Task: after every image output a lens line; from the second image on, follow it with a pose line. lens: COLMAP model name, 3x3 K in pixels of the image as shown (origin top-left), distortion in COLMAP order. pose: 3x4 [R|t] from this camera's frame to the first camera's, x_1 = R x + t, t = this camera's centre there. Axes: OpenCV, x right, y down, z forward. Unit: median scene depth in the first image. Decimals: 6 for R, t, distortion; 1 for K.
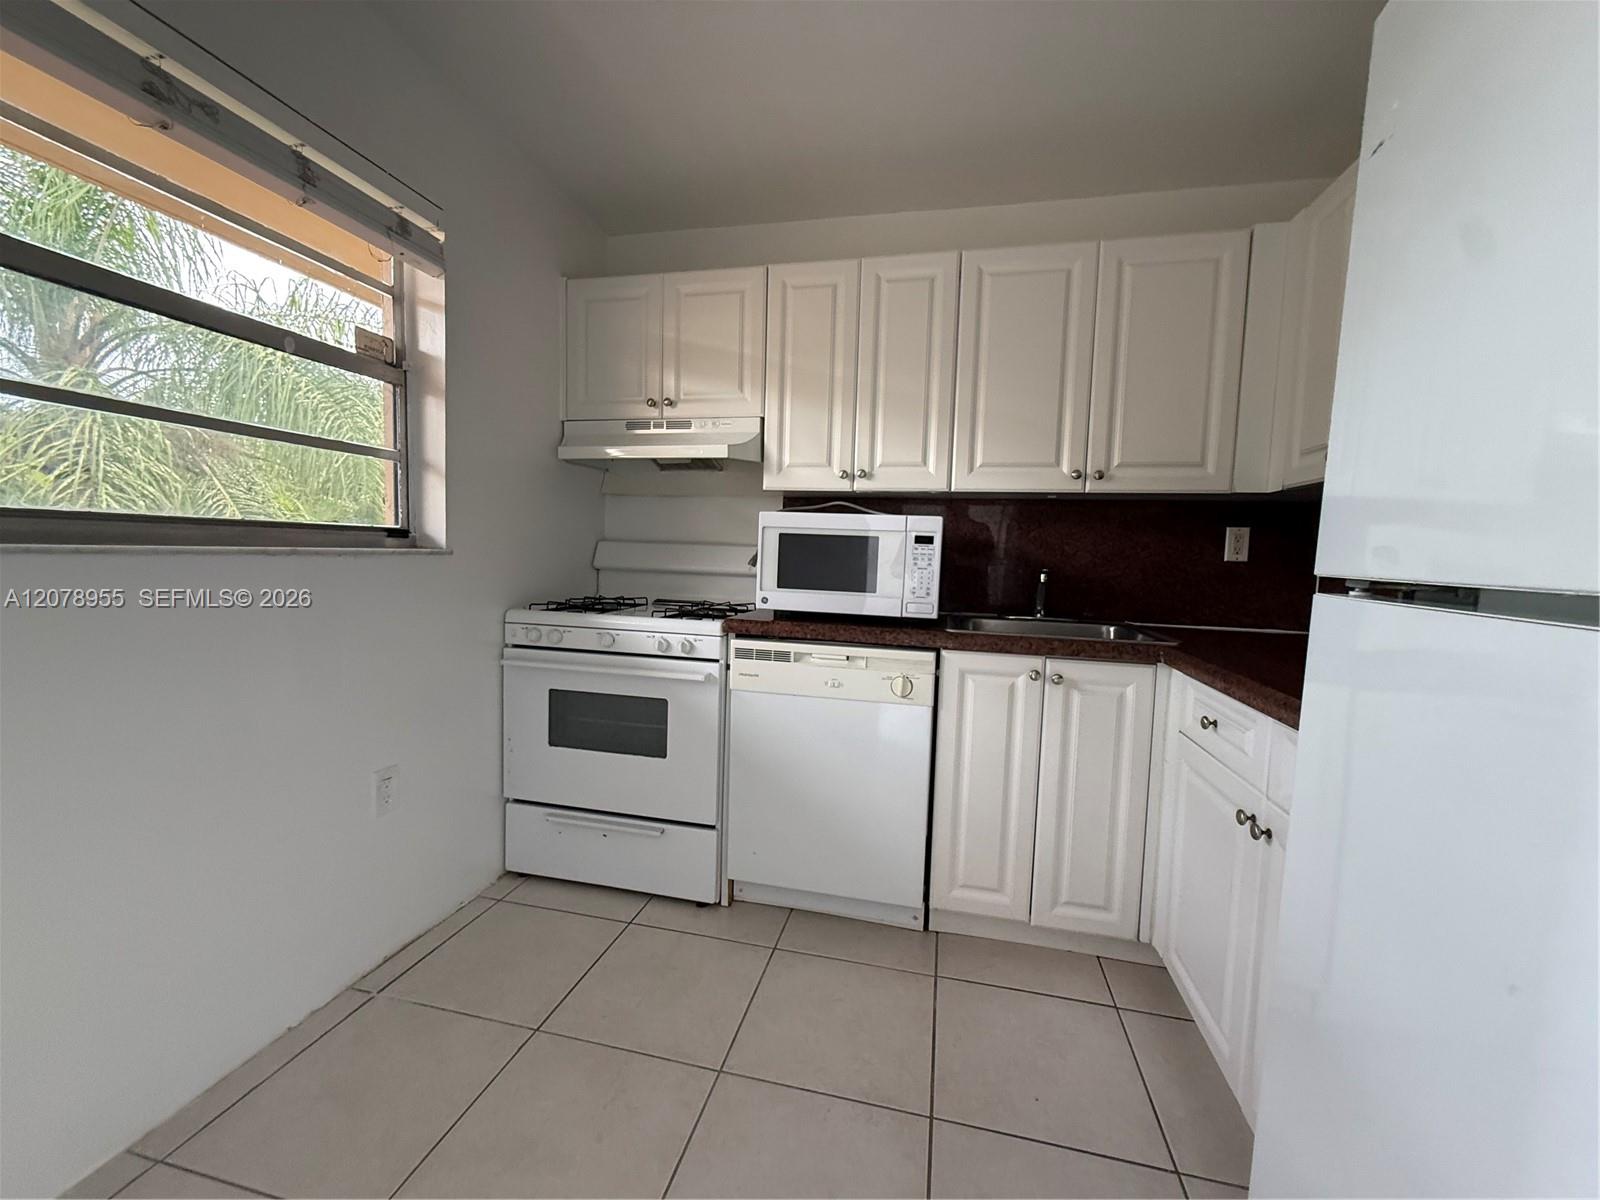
lens RADIAL K [[637.4, 0, 801.8], [0, 637.4, 599.9], [0, 0, 1]] dist [-0.000450, 0.000717]
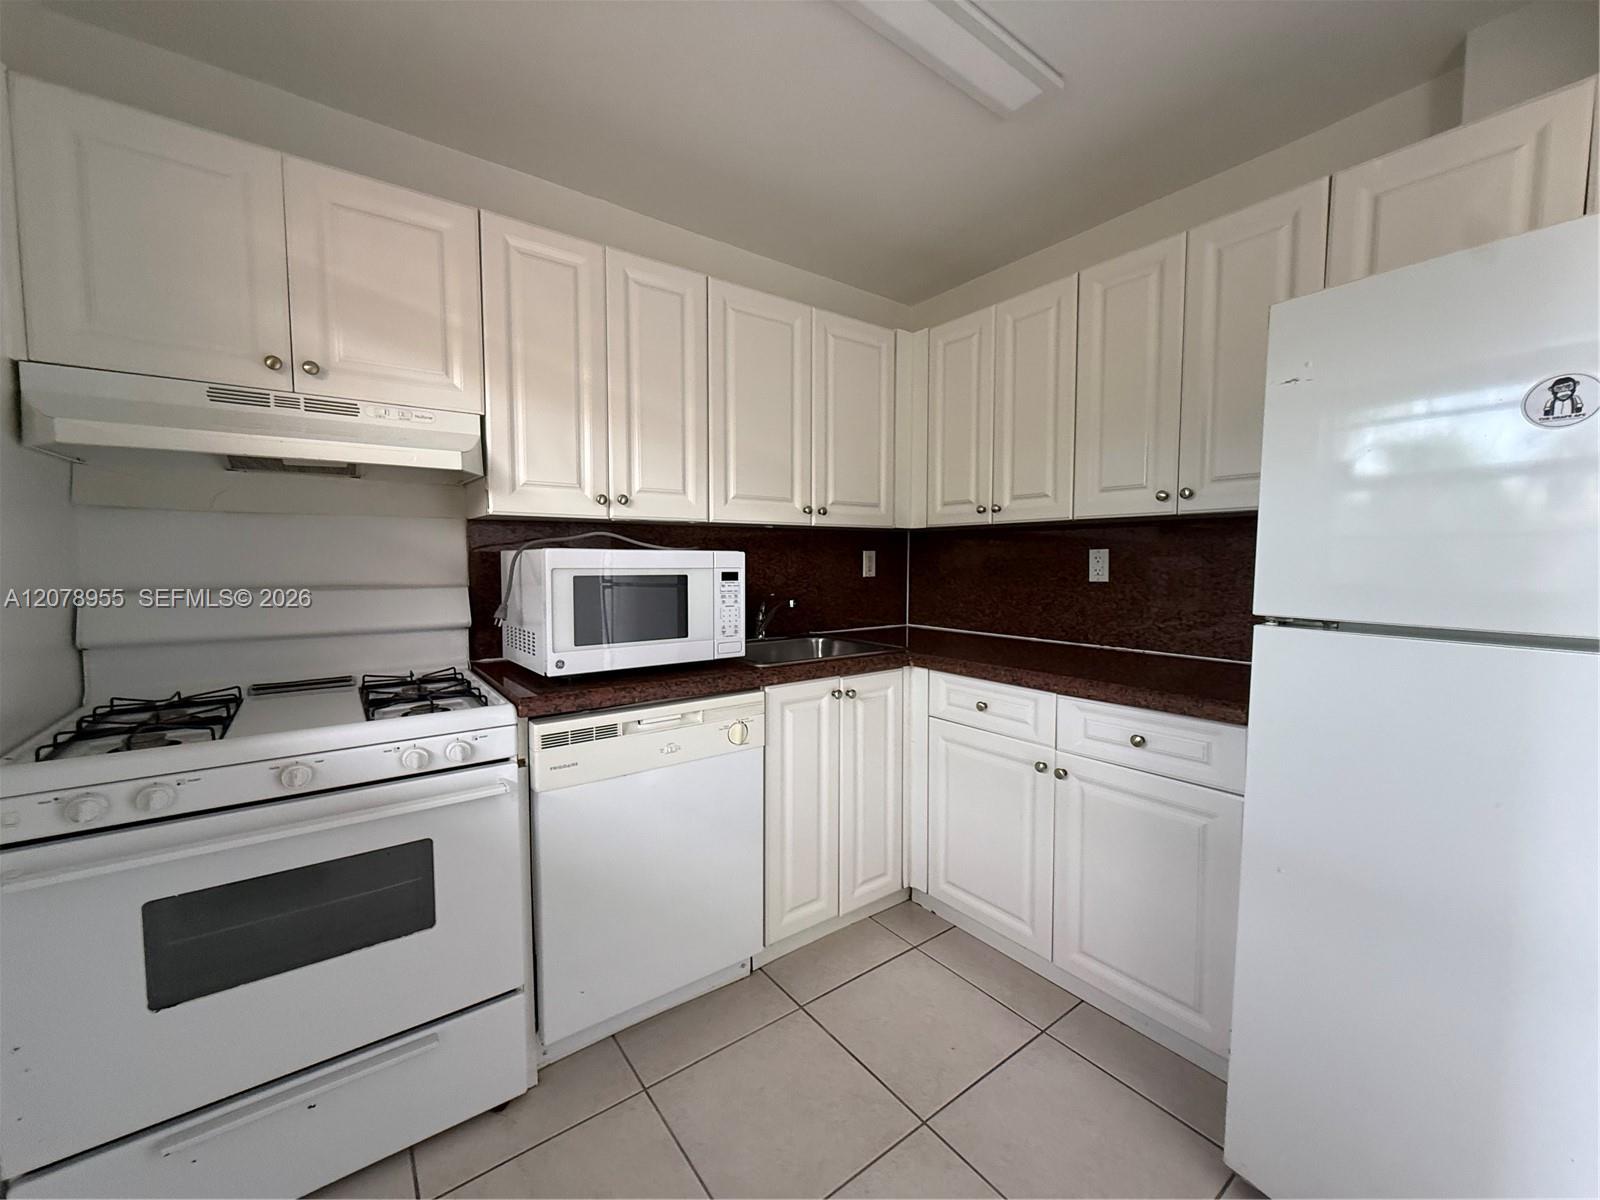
lens RADIAL K [[637.4, 0, 801.8], [0, 637.4, 599.9], [0, 0, 1]] dist [-0.000450, 0.000717]
pose [[0.648073, -0.082064, 0.757144, -0.444278], [0.079141, 0.996052, 0.040219, -0.084513], [-0.757455, 0.033857, 0.652009, 0.279308]]
